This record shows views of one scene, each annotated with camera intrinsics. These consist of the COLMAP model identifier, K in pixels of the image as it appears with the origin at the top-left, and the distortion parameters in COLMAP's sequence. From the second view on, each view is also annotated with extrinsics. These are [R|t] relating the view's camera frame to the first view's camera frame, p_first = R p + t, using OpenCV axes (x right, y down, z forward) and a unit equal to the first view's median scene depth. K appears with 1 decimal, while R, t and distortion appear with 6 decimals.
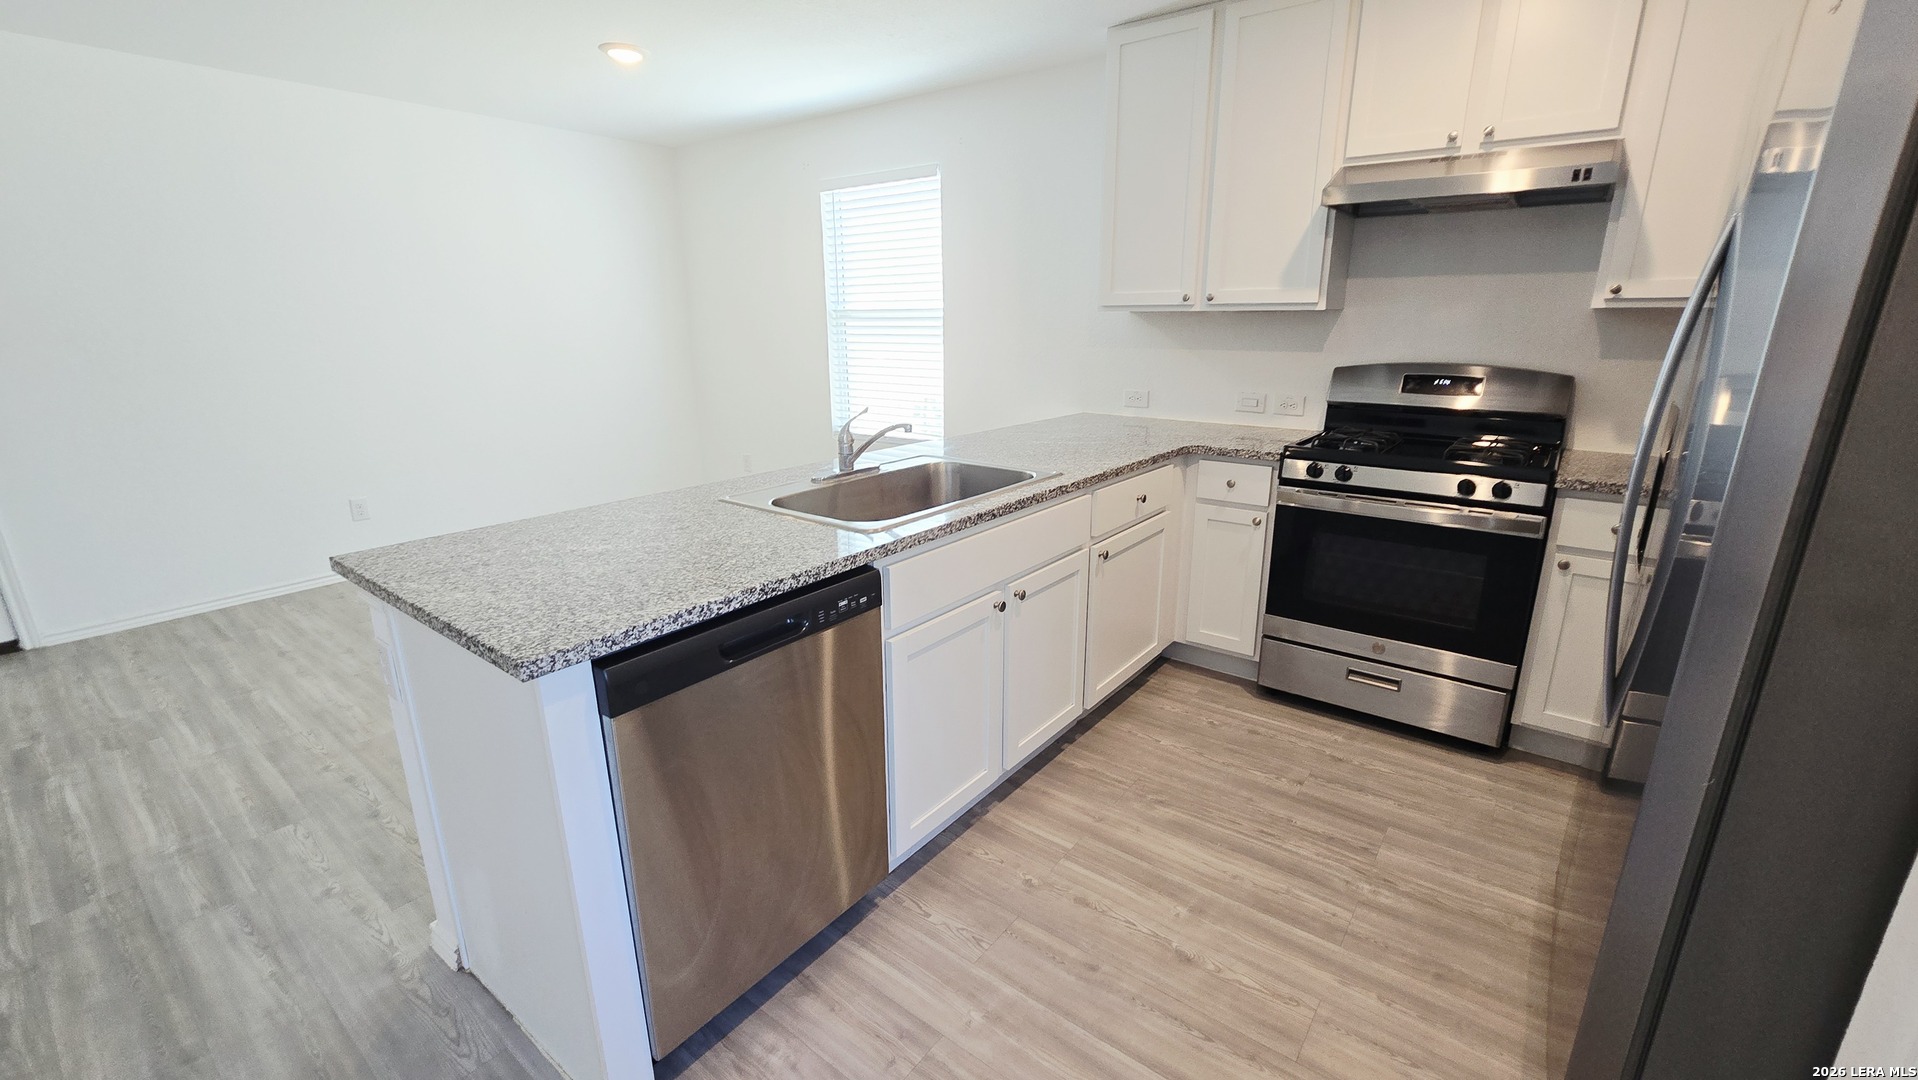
lens RADIAL K [[781.0, 0, 958.3], [0, 781.0, 544.6], [0, 0, 1]] dist [-0.002624, 0.000459]
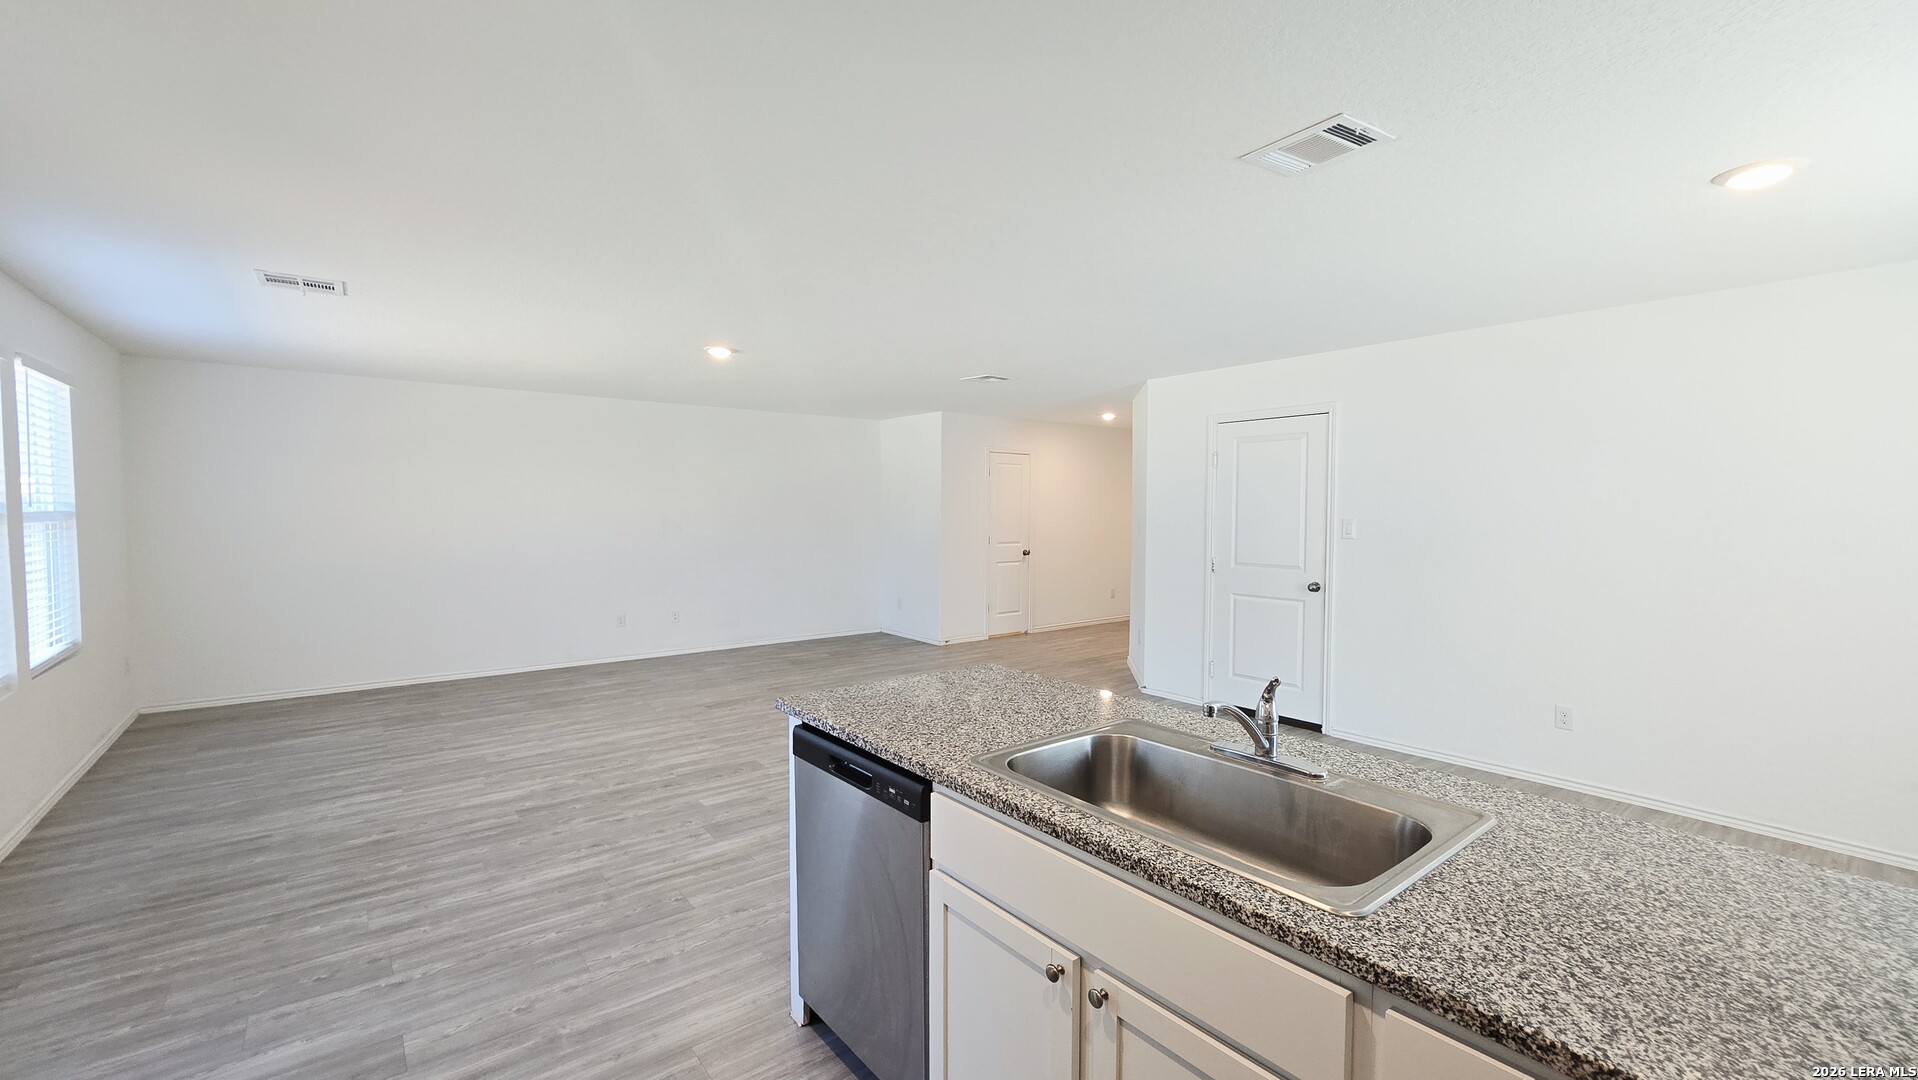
lens RADIAL K [[781.0, 0, 958.3], [0, 781.0, 544.6], [0, 0, 1]] dist [-0.002624, 0.000459]
pose [[-0.239642, 0.049253, -0.969611, 0.637261], [-0.274347, 0.954573, 0.116295, -0.296515], [0.931292, 0.293879, -0.215244, 0.849821]]
